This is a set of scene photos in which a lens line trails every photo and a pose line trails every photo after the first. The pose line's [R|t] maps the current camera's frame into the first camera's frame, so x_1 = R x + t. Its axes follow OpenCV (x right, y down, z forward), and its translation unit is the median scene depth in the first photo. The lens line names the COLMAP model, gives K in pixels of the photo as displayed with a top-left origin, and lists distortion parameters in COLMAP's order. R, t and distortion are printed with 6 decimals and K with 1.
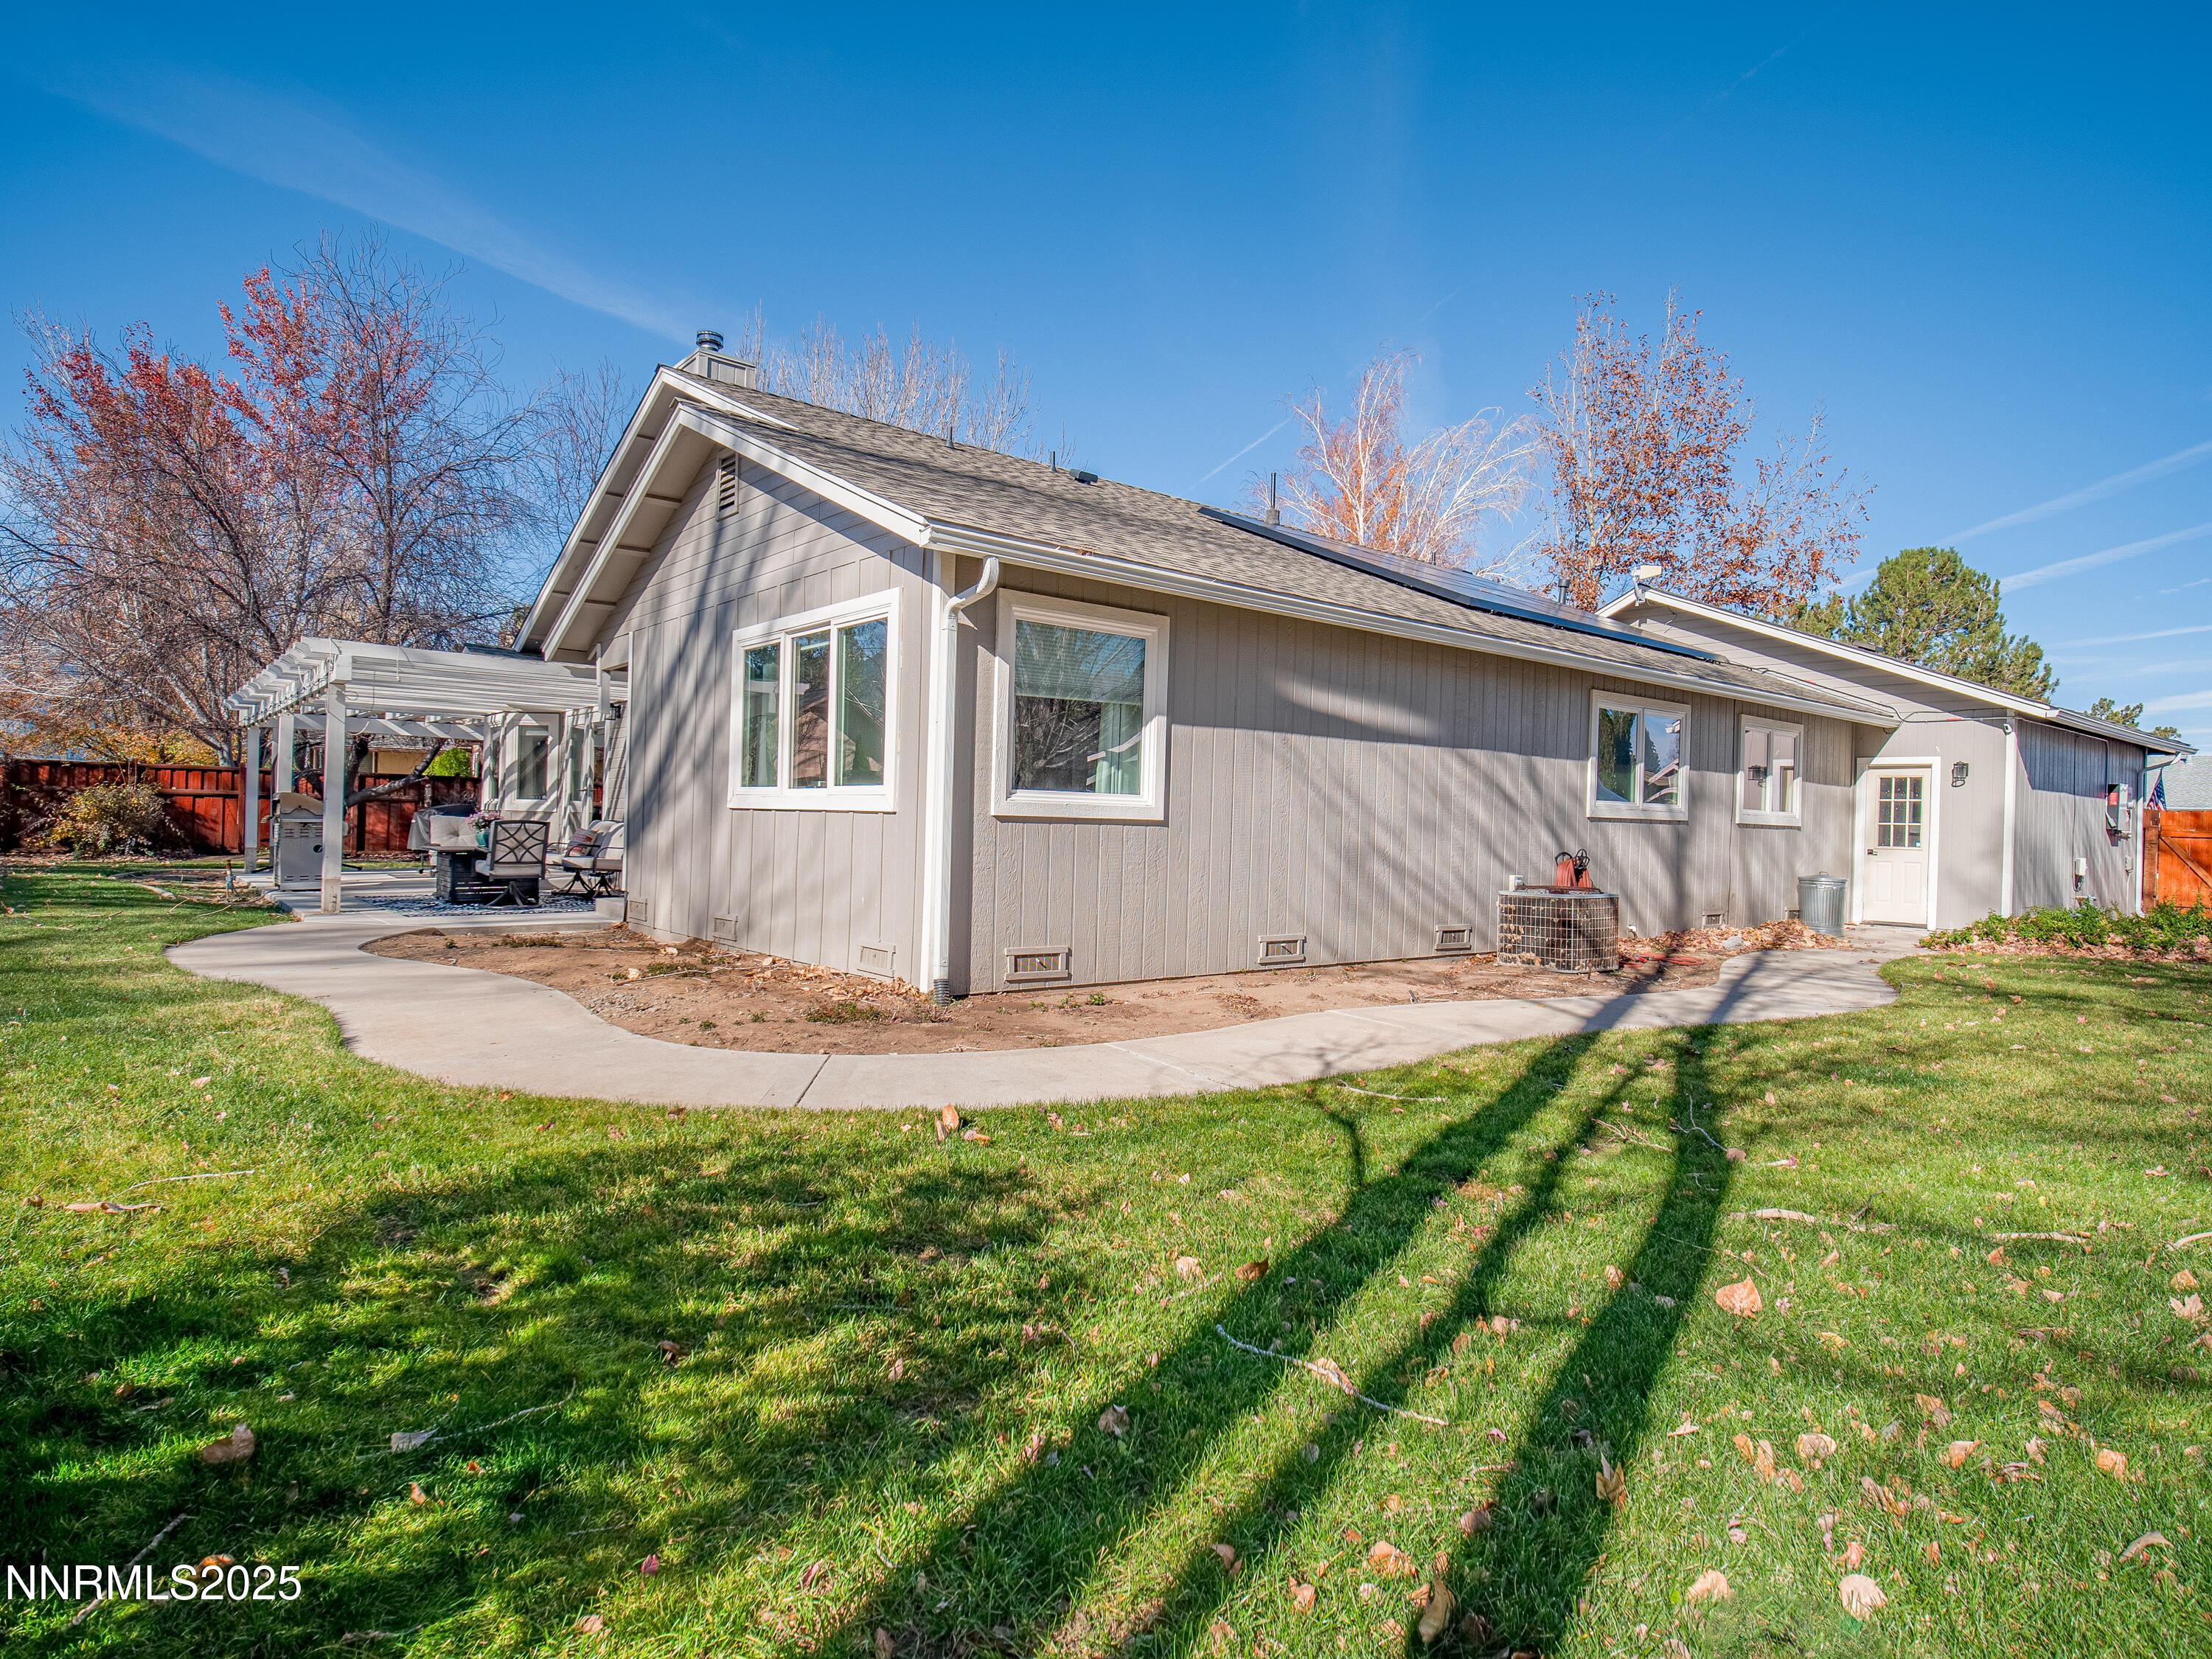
lens RADIAL K [[1220.8, 0, 1095.0], [0, 1220.8, 822.2], [0, 0, 1]] dist [0.000615, -0.000279]
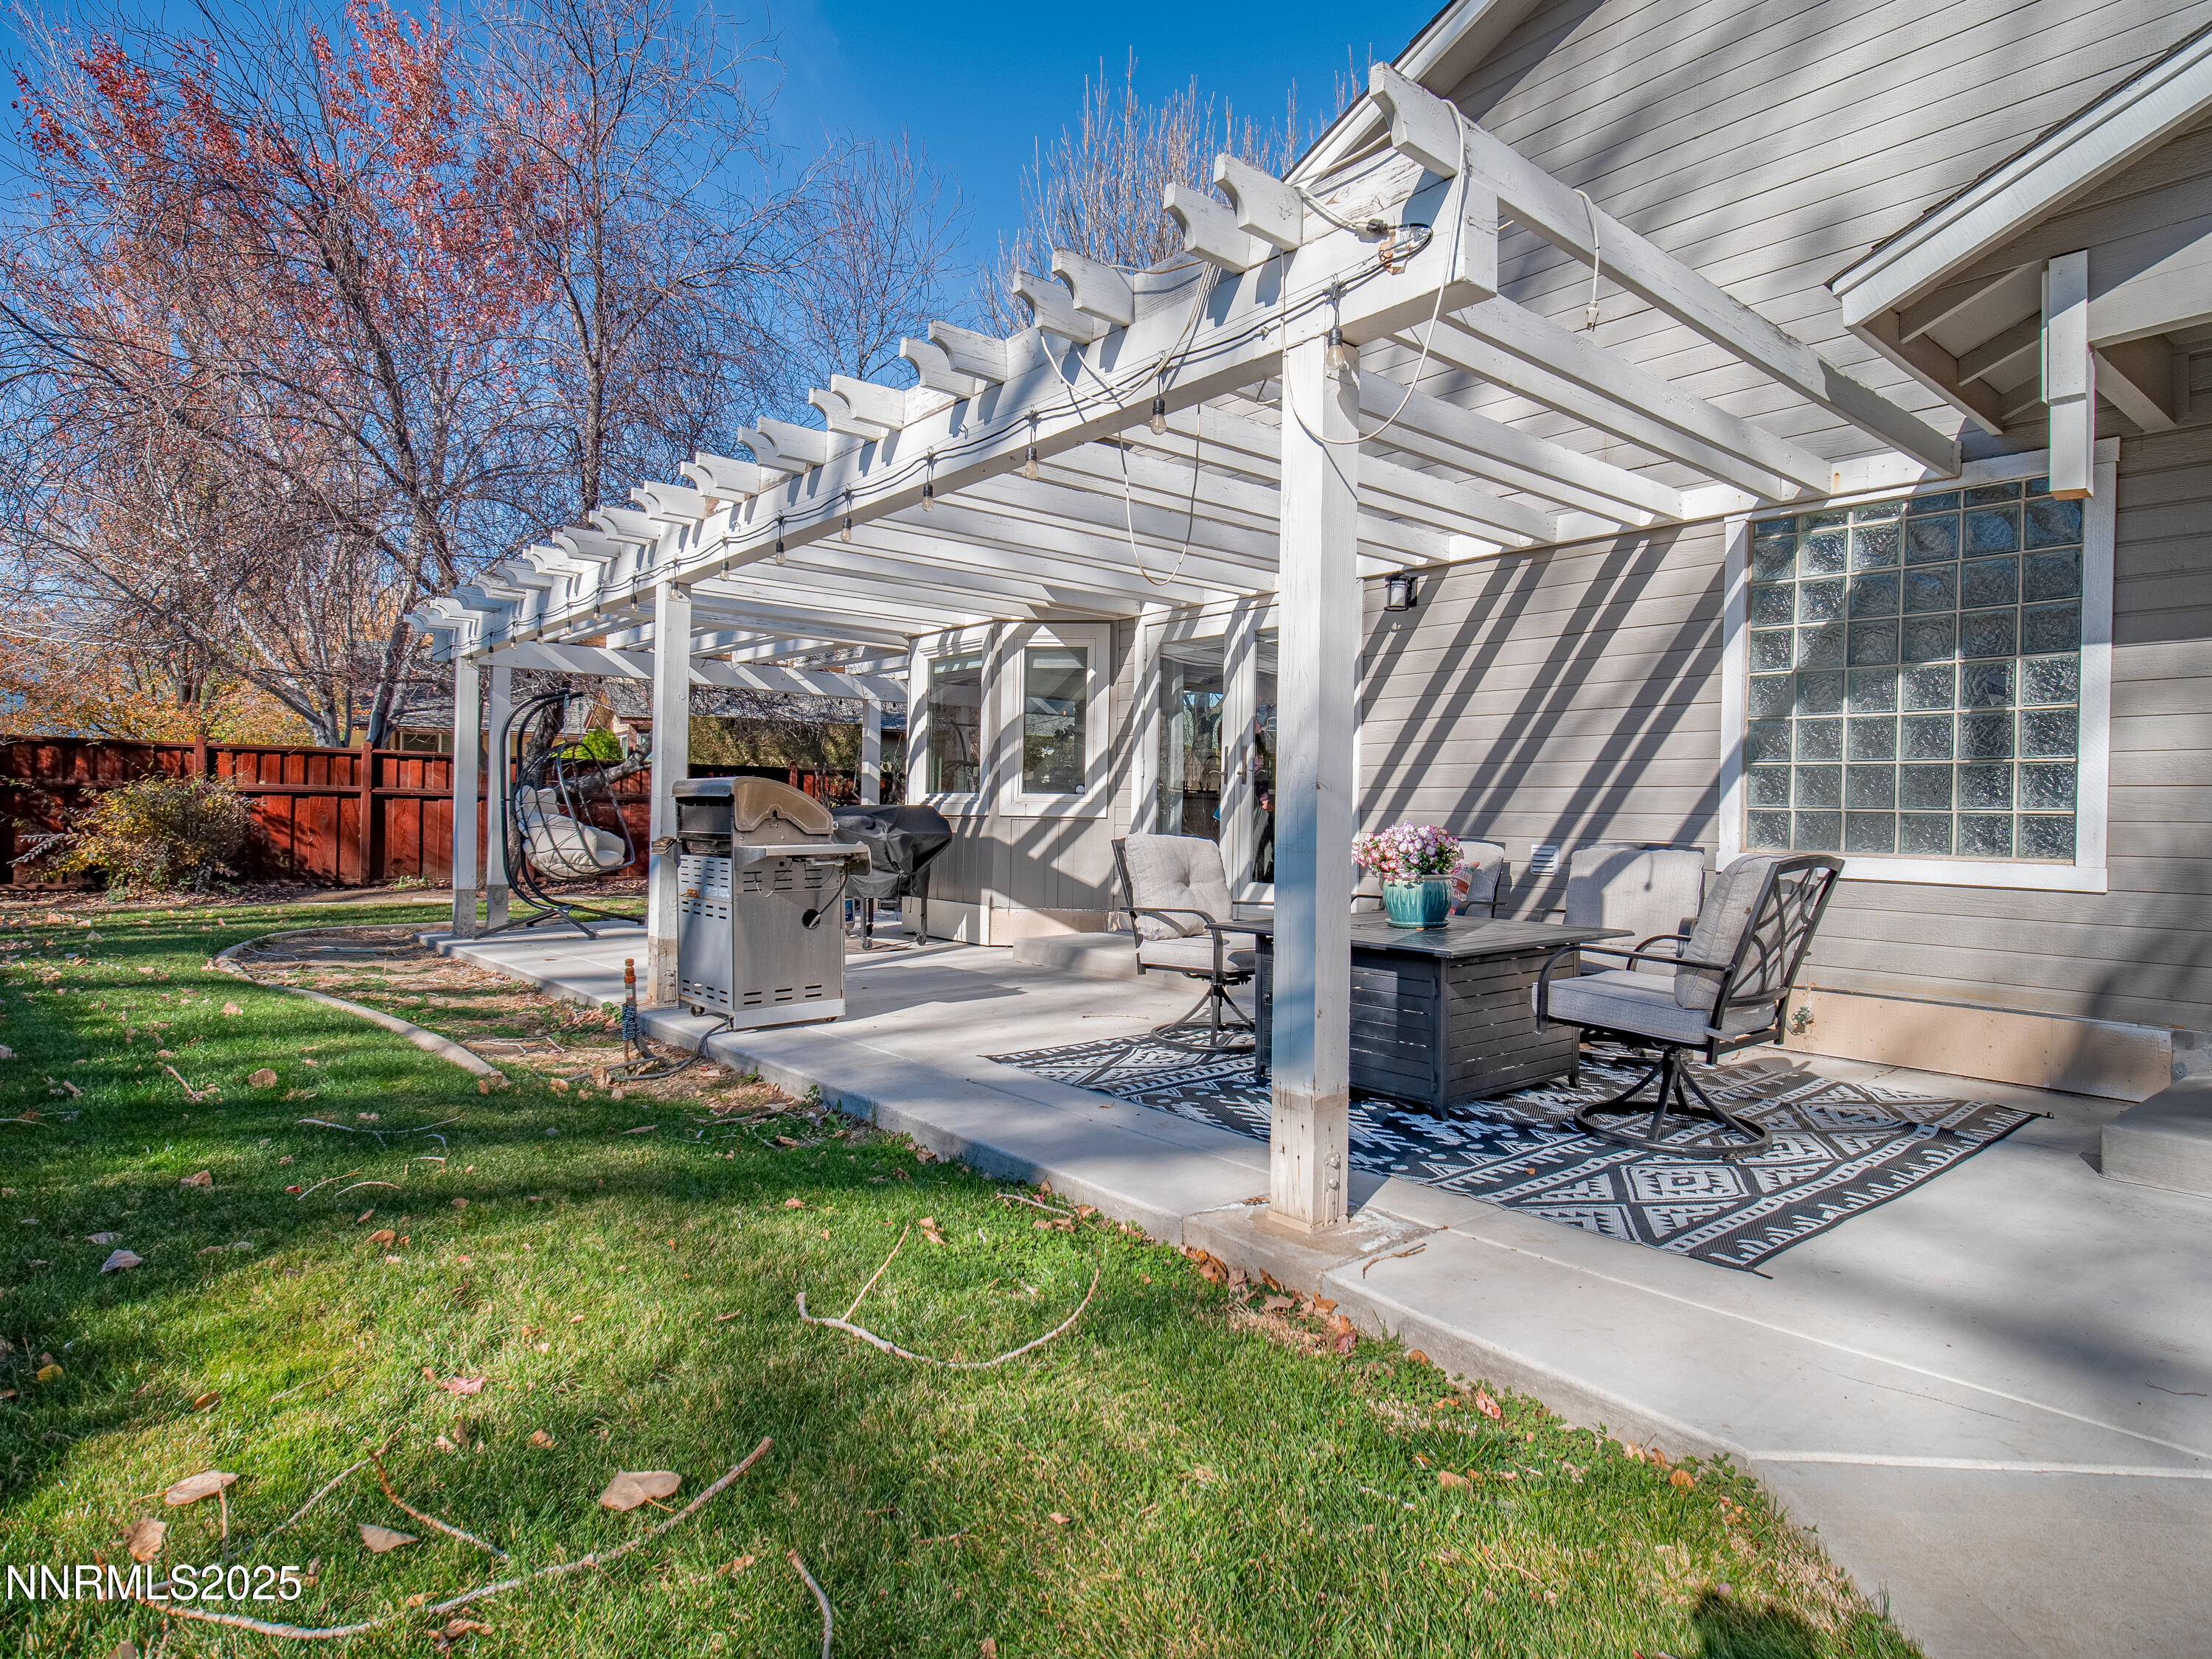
lens RADIAL K [[1220.8, 0, 1095.0], [0, 1220.8, 822.2], [0, 0, 1]] dist [0.000615, -0.000279]
pose [[0.999797, -0.008676, 0.018201, -0.375673], [0.008601, 0.999954, 0.004217, -0.007109], [-0.018237, -0.004059, 0.999825, 0.406813]]
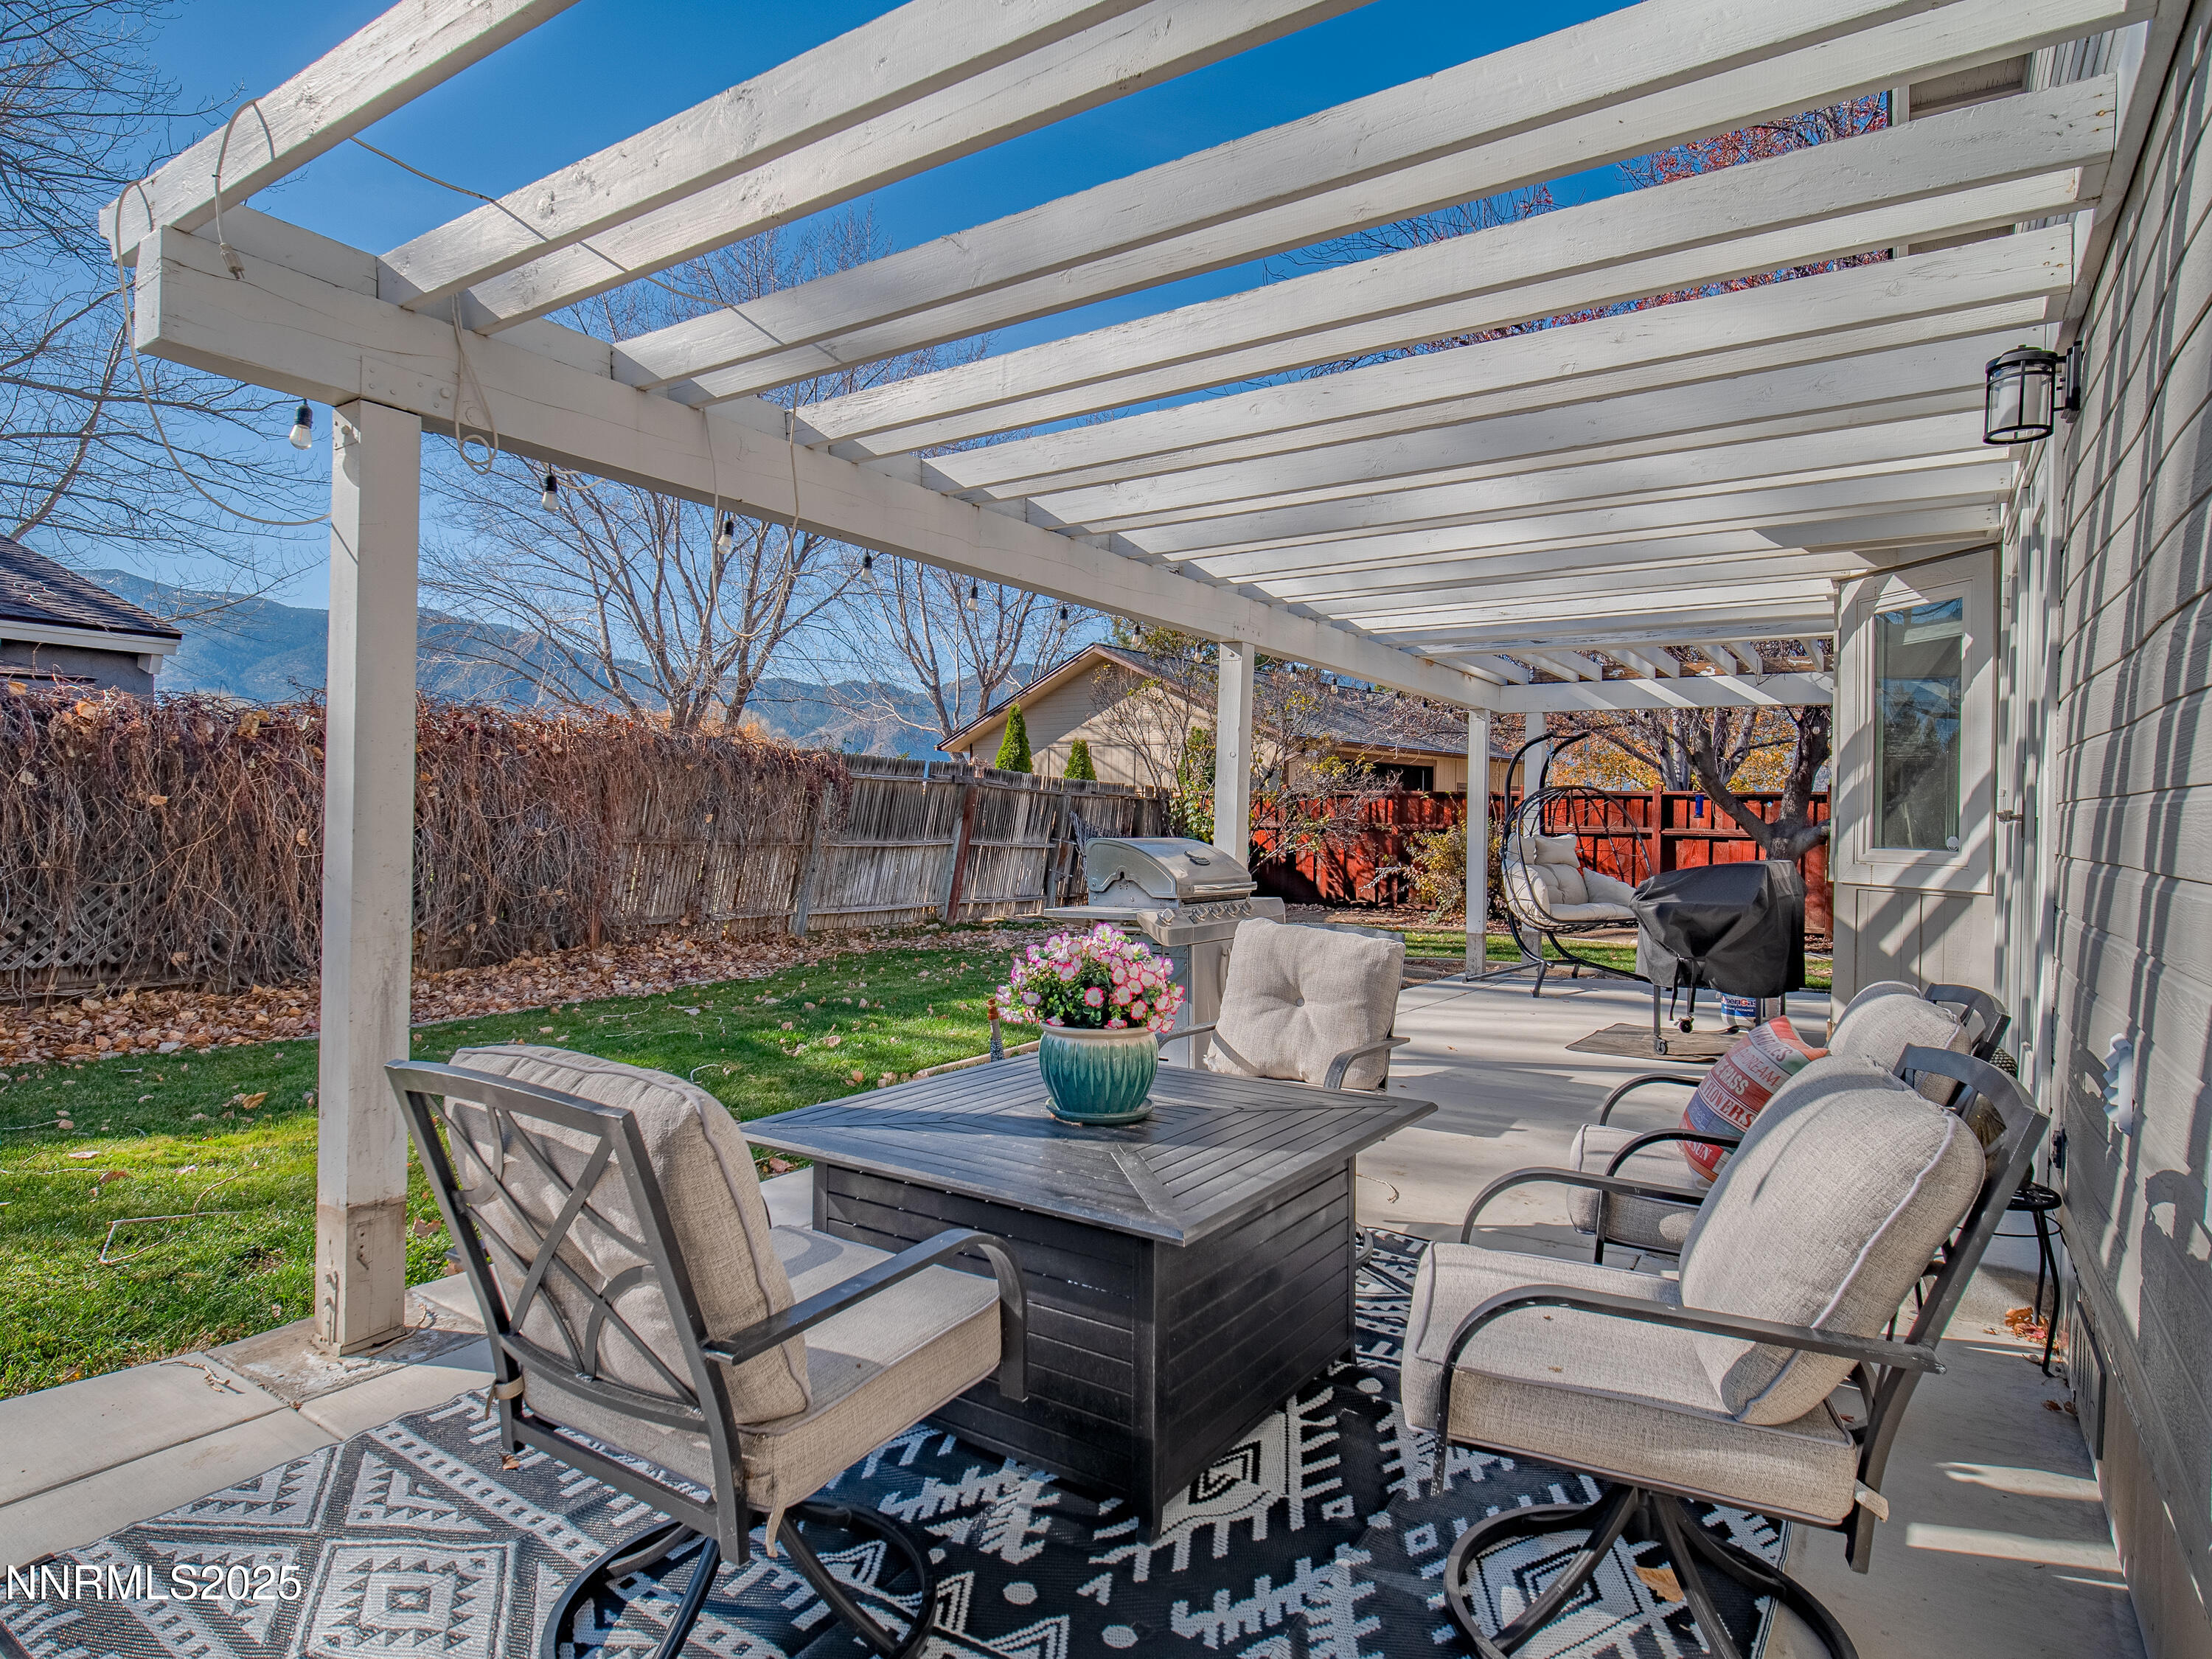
lens RADIAL K [[1220.8, 0, 1095.0], [0, 1220.8, 822.2], [0, 0, 1]] dist [0.000615, -0.000279]
pose [[0.296252, -0.017154, -0.954956, -0.189866], [-0.007893, 0.999761, -0.020408, -0.014469], [0.955077, 0.013583, 0.296046, 0.590807]]
